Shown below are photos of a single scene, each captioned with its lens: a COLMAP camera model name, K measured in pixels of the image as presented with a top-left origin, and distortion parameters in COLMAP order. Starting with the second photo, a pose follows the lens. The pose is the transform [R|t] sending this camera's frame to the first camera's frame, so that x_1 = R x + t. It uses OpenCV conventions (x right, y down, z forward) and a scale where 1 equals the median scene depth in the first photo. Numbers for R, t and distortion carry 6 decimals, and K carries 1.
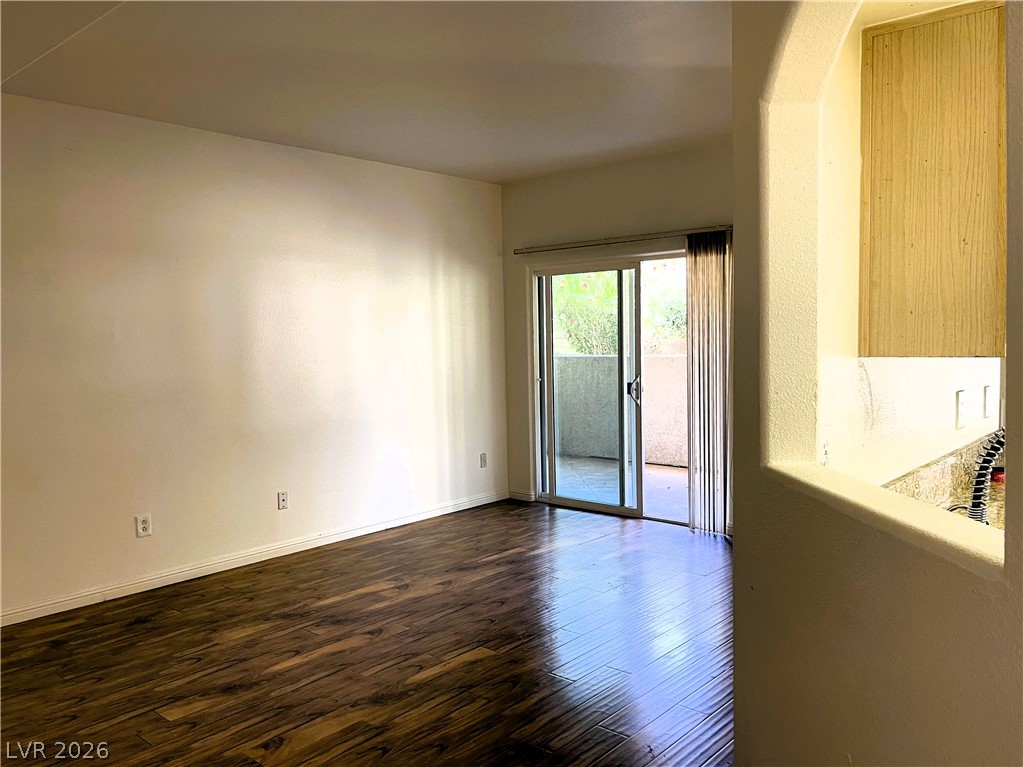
lens RADIAL K [[795.6, 0, 511.3], [0, 795.6, 383.8], [0, 0, 1]] dist [0.054368, -0.058620]
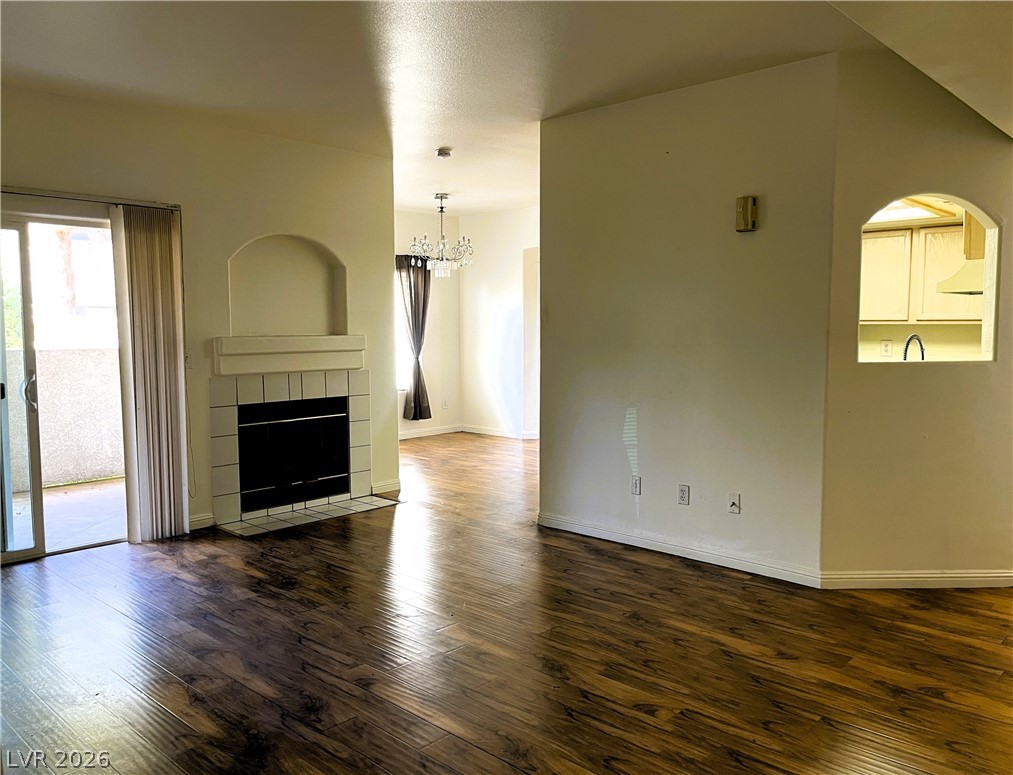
lens RADIAL K [[799.8, 0, 506.9], [0, 799.8, 387.4], [0, 0, 1]] dist [0.049312, 0.003022]
pose [[0.037601, -0.059999, 0.997490, -0.631354], [0.061549, 0.996440, 0.057615, -0.013260], [-0.997396, 0.059228, 0.041160, 0.539200]]
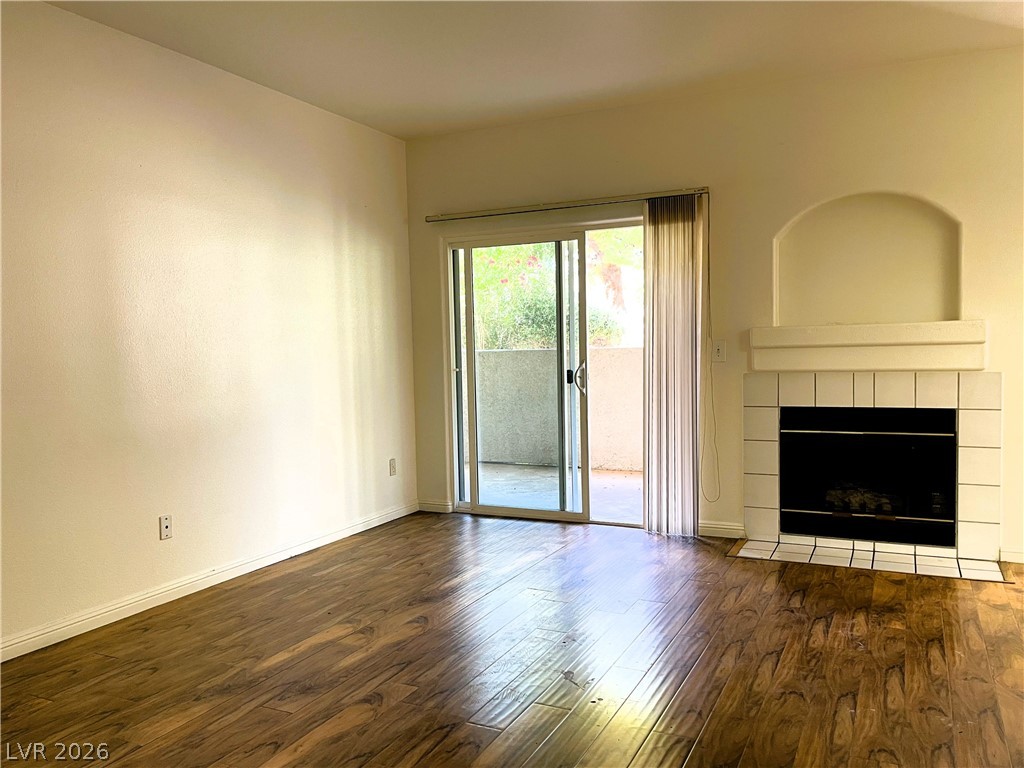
lens RADIAL K [[796.3, 0, 518.1], [0, 796.3, 387.4], [0, 0, 1]] dist [0.054368, -0.058620]
pose [[0.962149, -0.014937, 0.272115, -0.157337], [0.018757, 0.999759, -0.011441, 0.028726], [-0.271878, 0.016112, 0.962197, 0.180833]]
